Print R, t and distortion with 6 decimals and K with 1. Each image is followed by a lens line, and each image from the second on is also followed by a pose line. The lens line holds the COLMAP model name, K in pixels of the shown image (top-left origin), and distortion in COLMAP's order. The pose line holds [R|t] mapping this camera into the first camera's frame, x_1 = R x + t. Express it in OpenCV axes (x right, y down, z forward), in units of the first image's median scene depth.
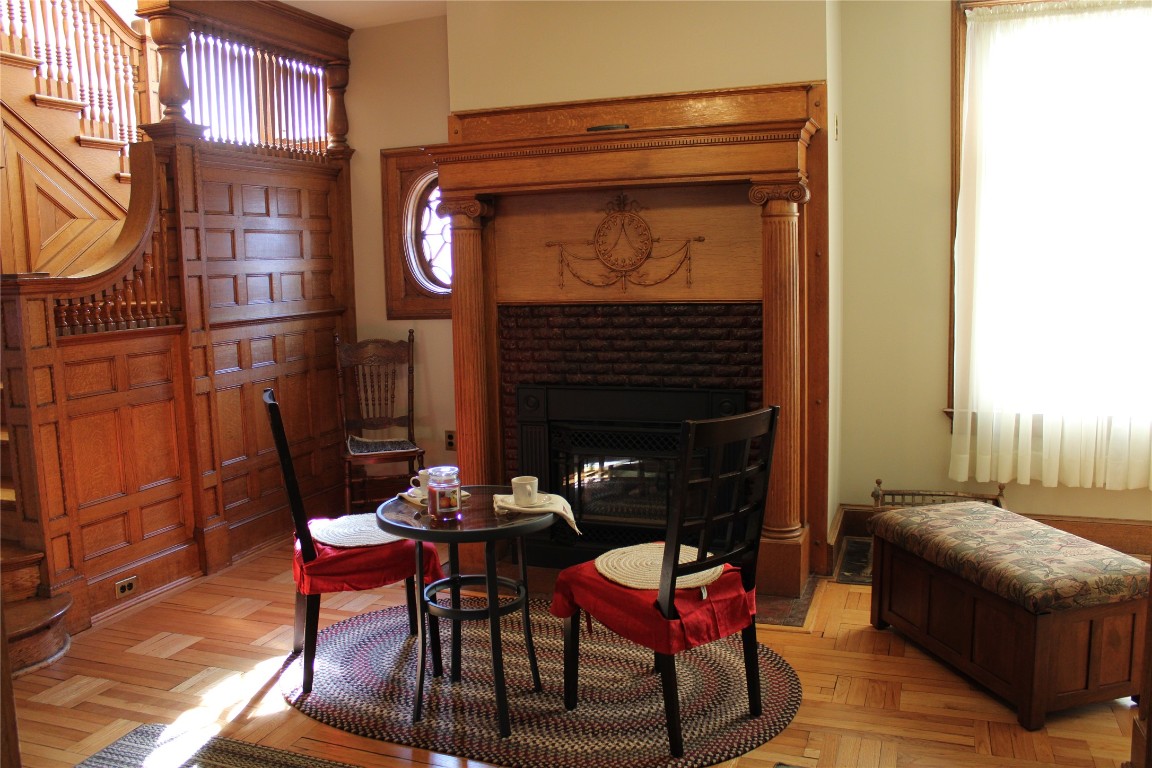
lens RADIAL K [[965.4, 0, 576.0], [0, 965.4, 384.0], [0, 0, 1]] dist [-0.160765, 0.153679]
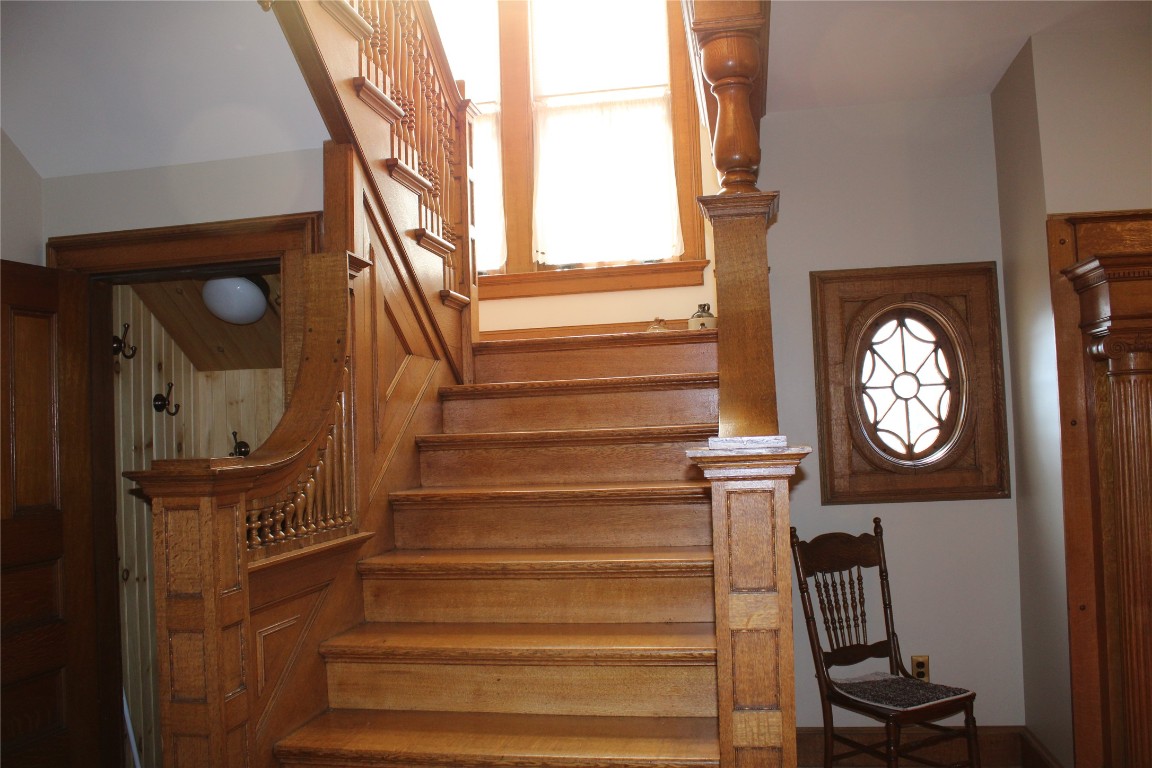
lens RADIAL K [[965.4, 0, 576.0], [0, 965.4, 384.0], [0, 0, 1]] dist [-0.160765, 0.153679]
pose [[0.986616, -0.000411, 0.163063, -0.511973], [0.028946, 0.984557, -0.172654, -0.039561], [-0.160474, 0.175063, 0.971391, 0.331599]]
